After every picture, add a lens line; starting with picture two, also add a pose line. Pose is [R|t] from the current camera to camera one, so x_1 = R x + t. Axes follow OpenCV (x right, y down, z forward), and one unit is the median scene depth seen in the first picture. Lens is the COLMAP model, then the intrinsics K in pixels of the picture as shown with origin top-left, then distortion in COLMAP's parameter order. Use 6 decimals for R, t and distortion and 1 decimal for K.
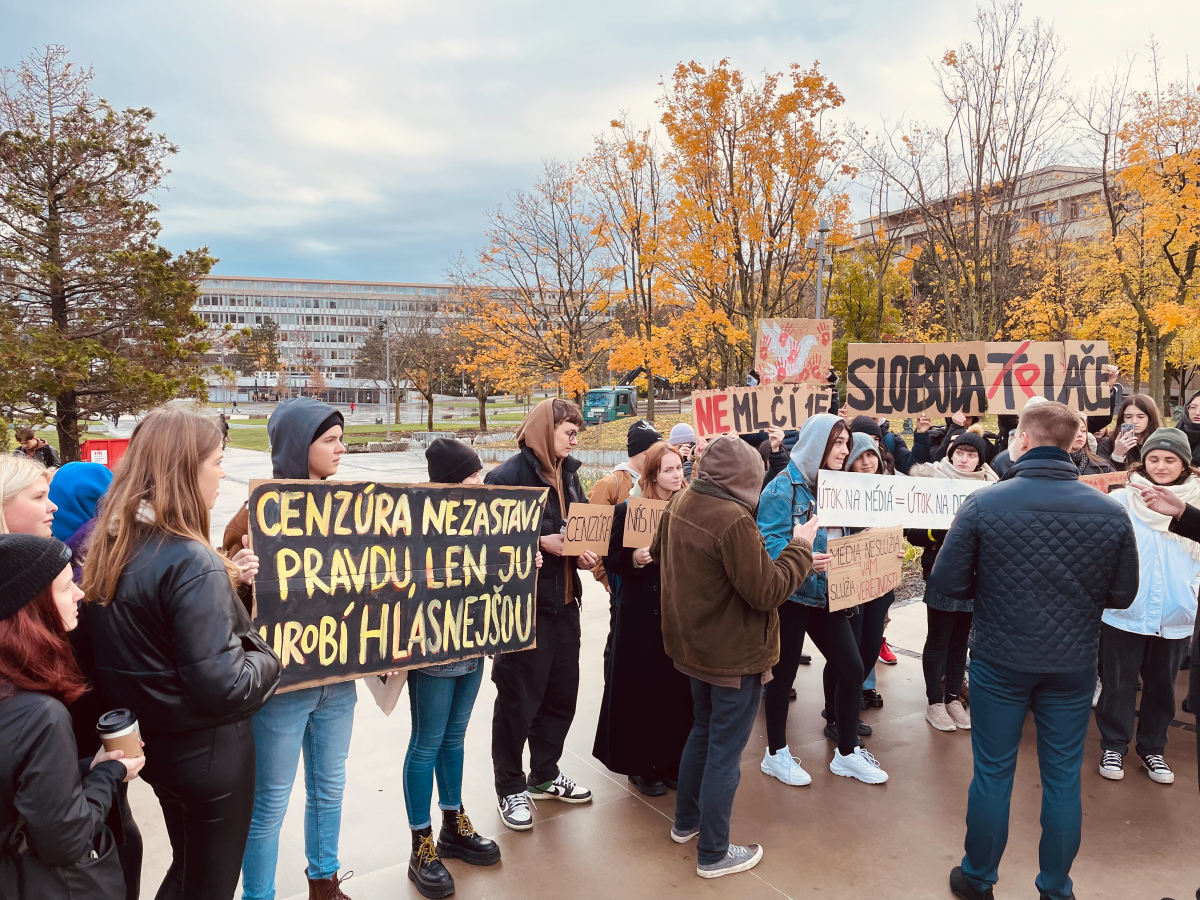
lens RADIAL K [[896.2, 0, 600.0], [0, 896.2, 450.0], [0, 0, 1]] dist [0.108088, -0.002737]
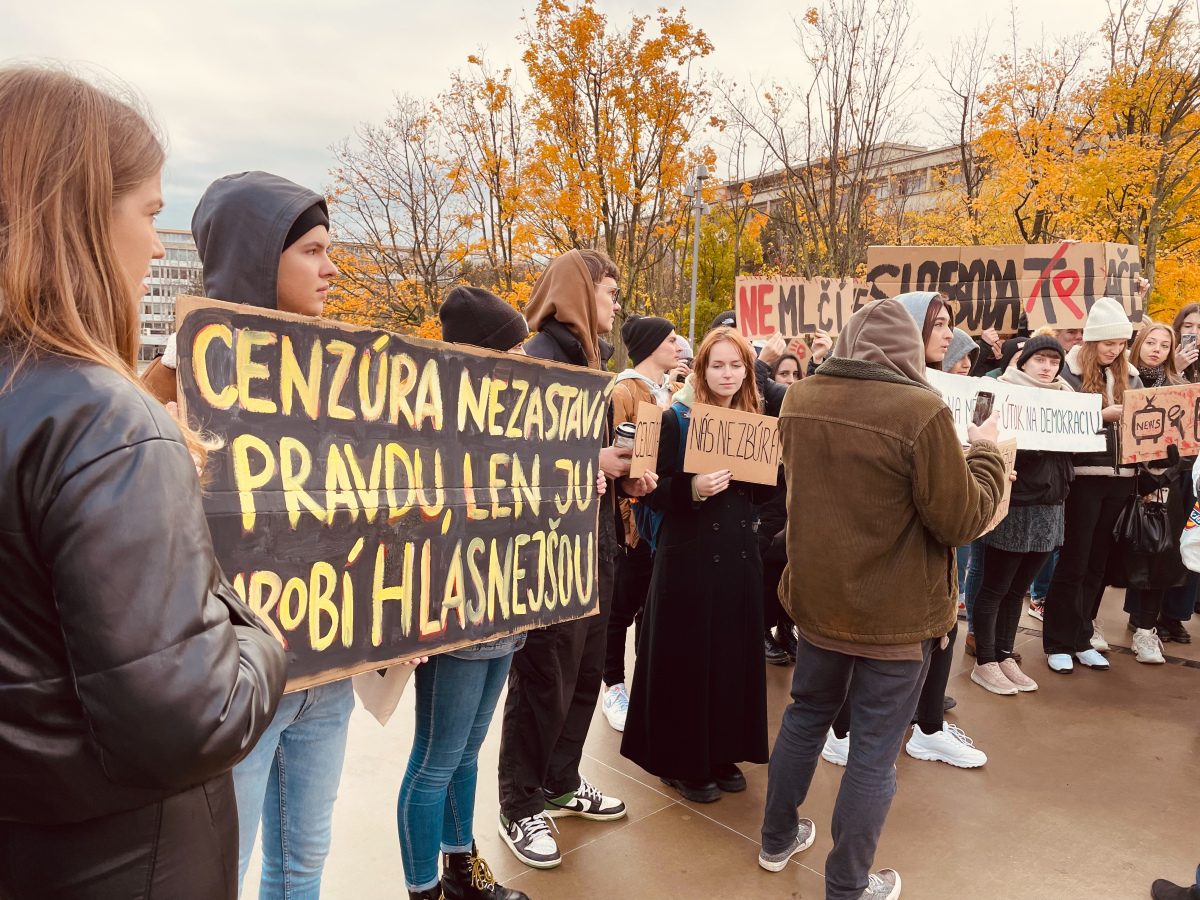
lens RADIAL K [[886.9, 0, 613.6], [0, 886.9, 451.8], [0, 0, 1]] dist [0.089685, -0.118634]
pose [[0.983064, 0.003771, 0.183225, -0.194191], [-0.010442, 0.999317, 0.035454, 0.081712], [-0.182966, -0.036767, 0.982431, 0.376023]]
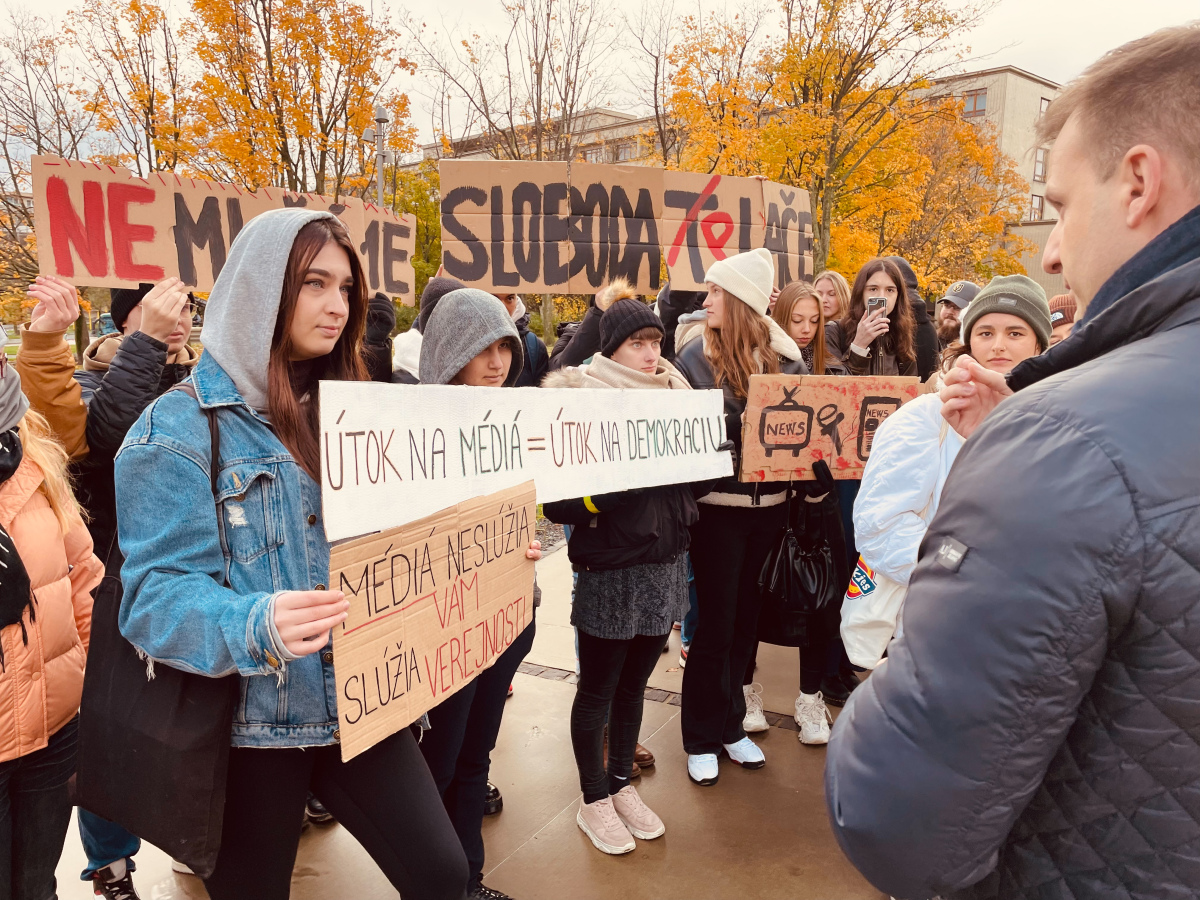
lens RADIAL K [[886.9, 0, 613.6], [0, 886.9, 451.8], [0, 0, 1]] dist [0.089685, -0.118634]
pose [[0.885862, -0.056899, 0.460447, 0.173235], [0.023728, 0.996709, 0.077515, 0.045228], [-0.463342, -0.057741, 0.884296, 0.759684]]
